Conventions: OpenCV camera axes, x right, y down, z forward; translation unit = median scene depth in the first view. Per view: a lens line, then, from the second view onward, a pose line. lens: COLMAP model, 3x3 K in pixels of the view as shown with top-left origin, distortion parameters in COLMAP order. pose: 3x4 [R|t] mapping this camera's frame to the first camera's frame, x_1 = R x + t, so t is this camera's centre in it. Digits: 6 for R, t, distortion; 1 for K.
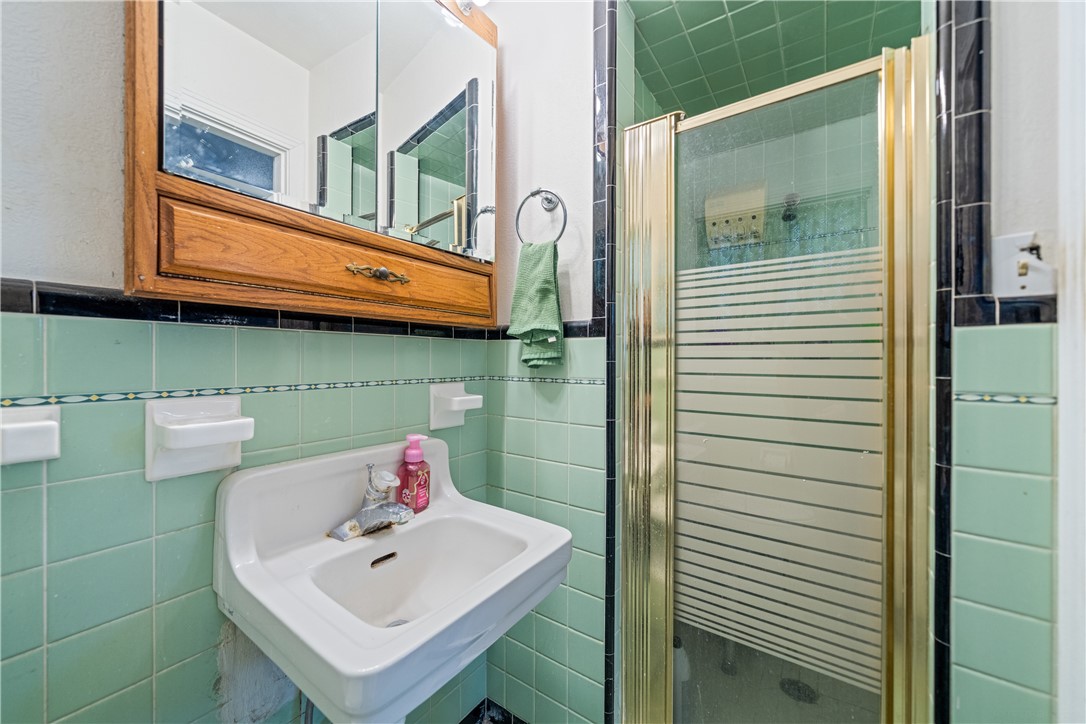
lens RADIAL K [[411.9, 0, 542.4], [0, 411.9, 359.0], [0, 0, 1]] dist [0.000557, -0.000010]
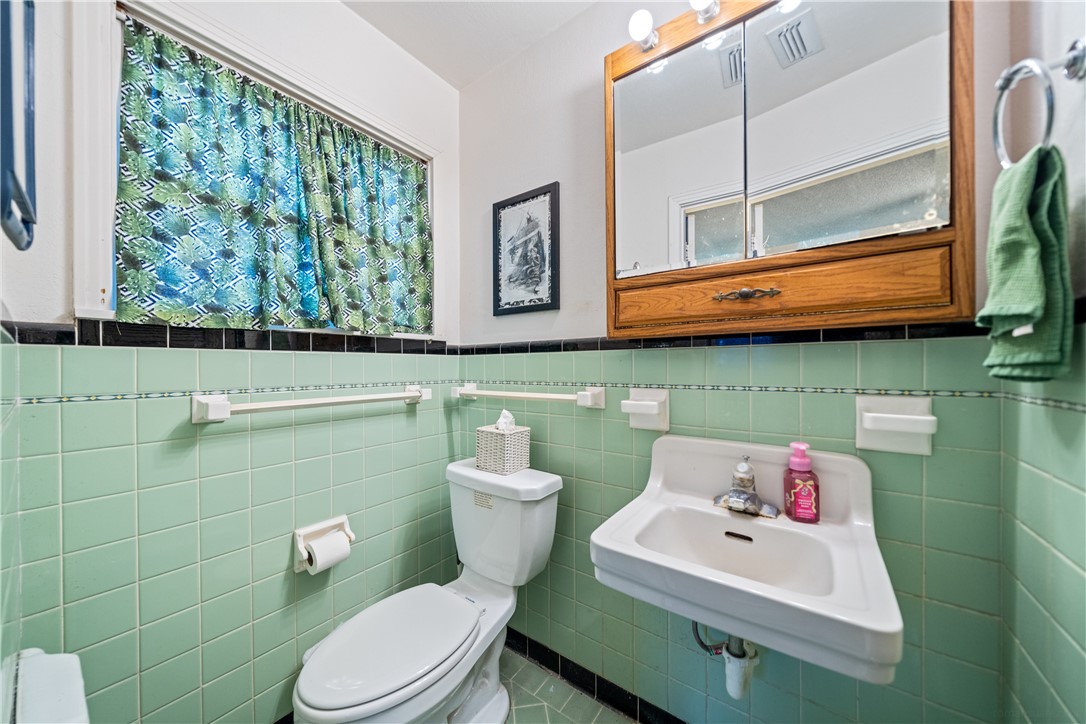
lens RADIAL K [[372.2, 0, 544.2], [0, 372.2, 367.7], [0, 0, 1]] dist [-0.005949, -0.000033]
pose [[-0.024928, -0.001769, -0.999688, 0.662907], [0.008266, 0.999964, -0.001976, -0.001621], [0.999655, -0.008313, -0.024912, 0.450364]]
